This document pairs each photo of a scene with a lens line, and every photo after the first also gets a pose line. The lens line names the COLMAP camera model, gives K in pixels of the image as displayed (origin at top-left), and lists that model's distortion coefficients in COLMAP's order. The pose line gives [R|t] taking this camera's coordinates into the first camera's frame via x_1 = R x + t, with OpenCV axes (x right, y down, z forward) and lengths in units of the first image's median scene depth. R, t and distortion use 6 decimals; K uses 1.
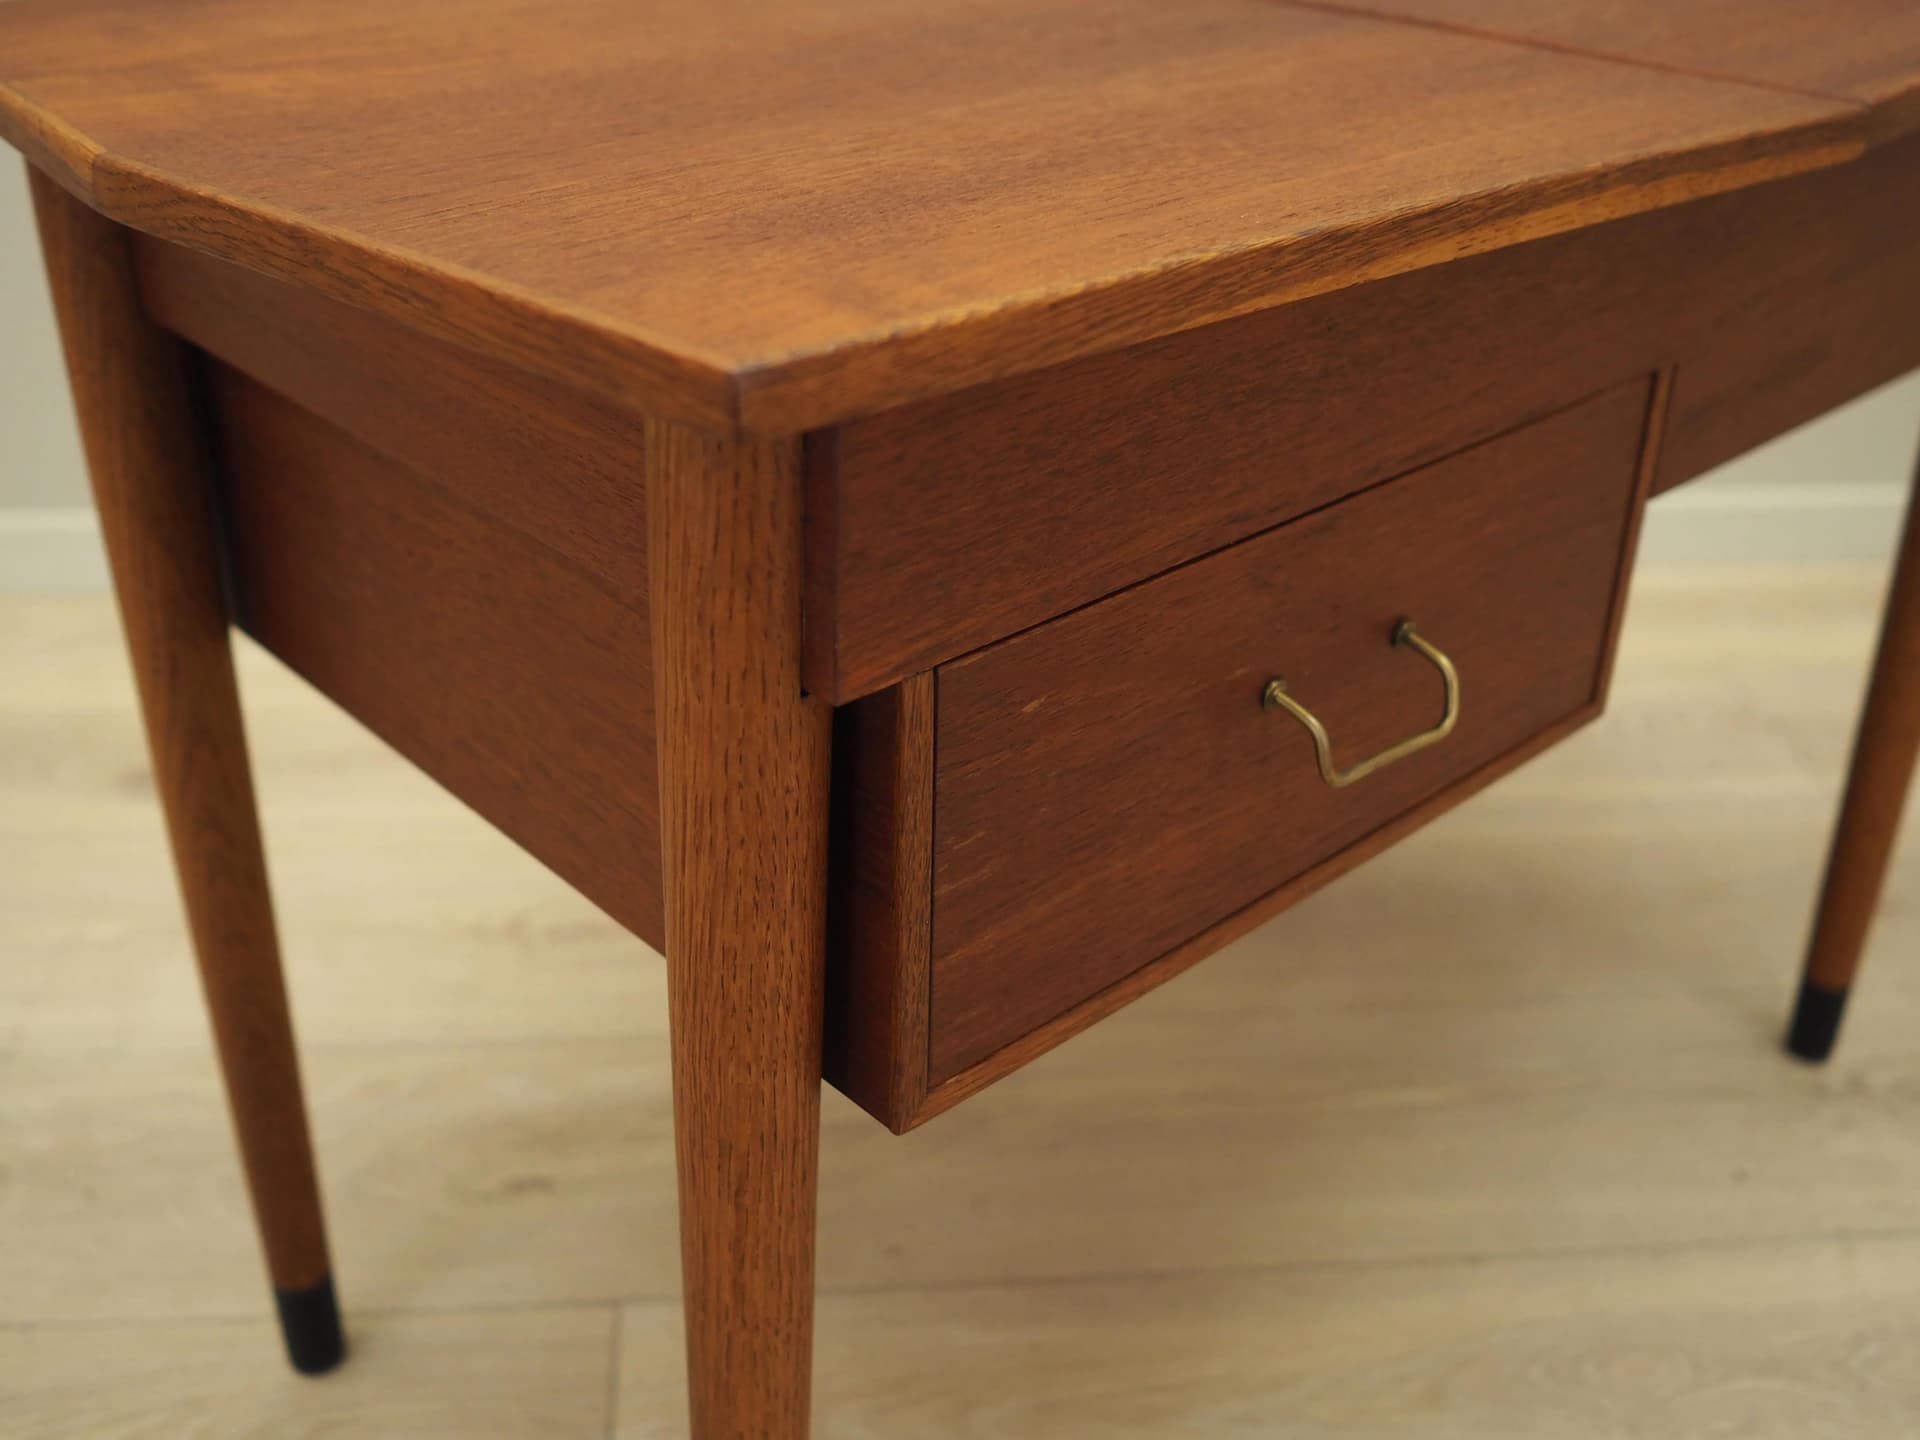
lens RADIAL K [[2053.8, 0, 952.7], [0, 2053.8, 637.5], [0, 0, 1]] dist [-0.035059, -0.013263]
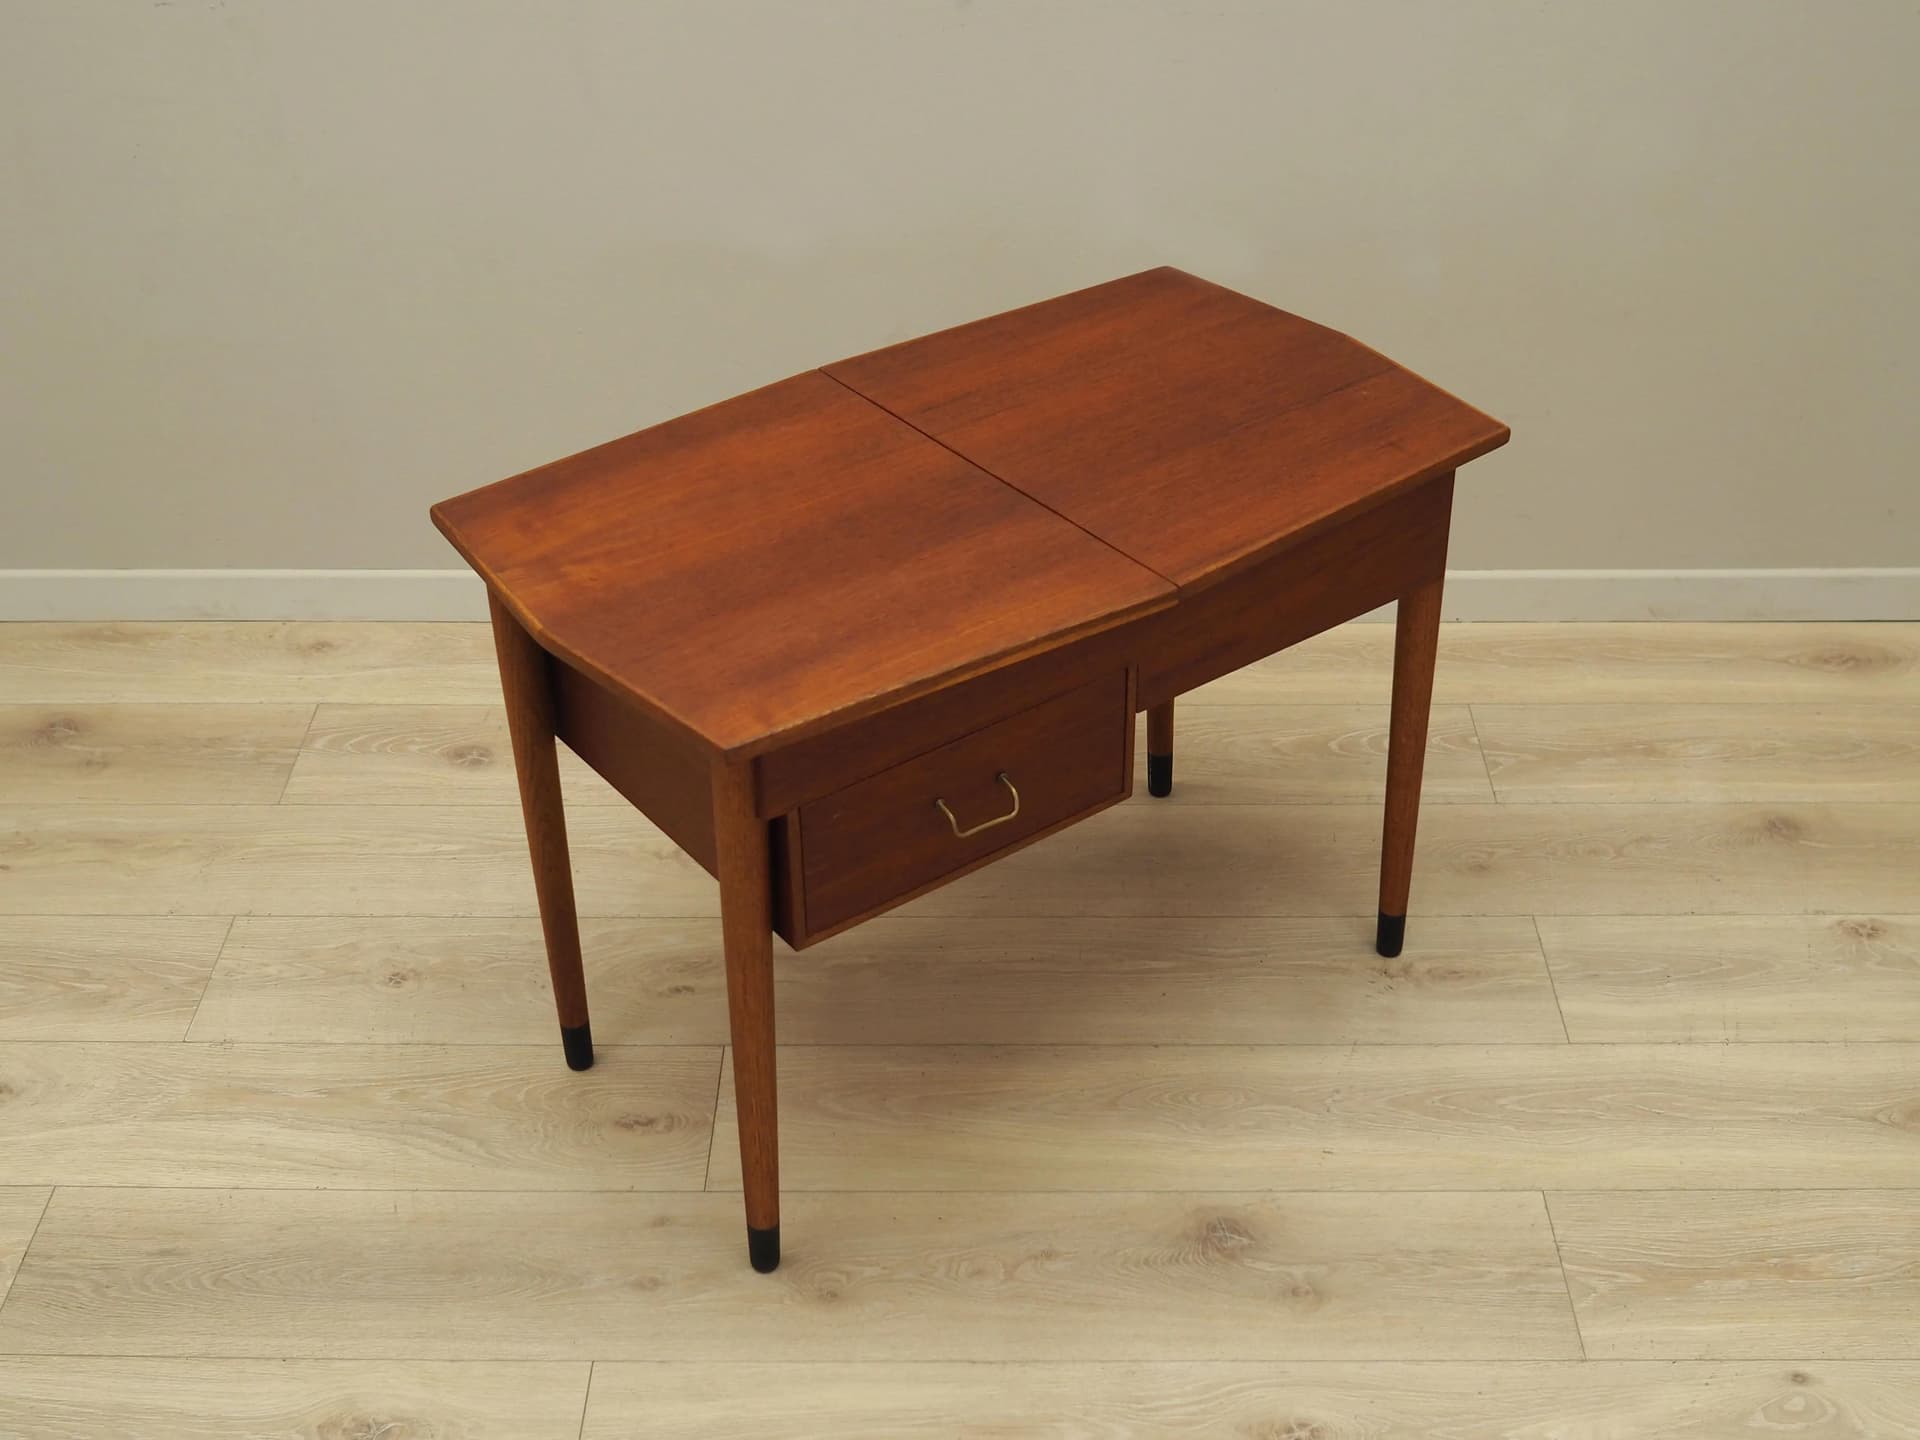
lens RADIAL K [[2397.6, 0, 960.0], [0, 2397.6, 720.0], [0, 0, 1]] dist [-0.011508, -0.011586]
pose [[0.994882, 0.029224, -0.096722, 0.475668], [-0.018829, 0.994115, 0.106685, -0.416787], [0.099270, -0.104317, 0.989577, -2.127603]]
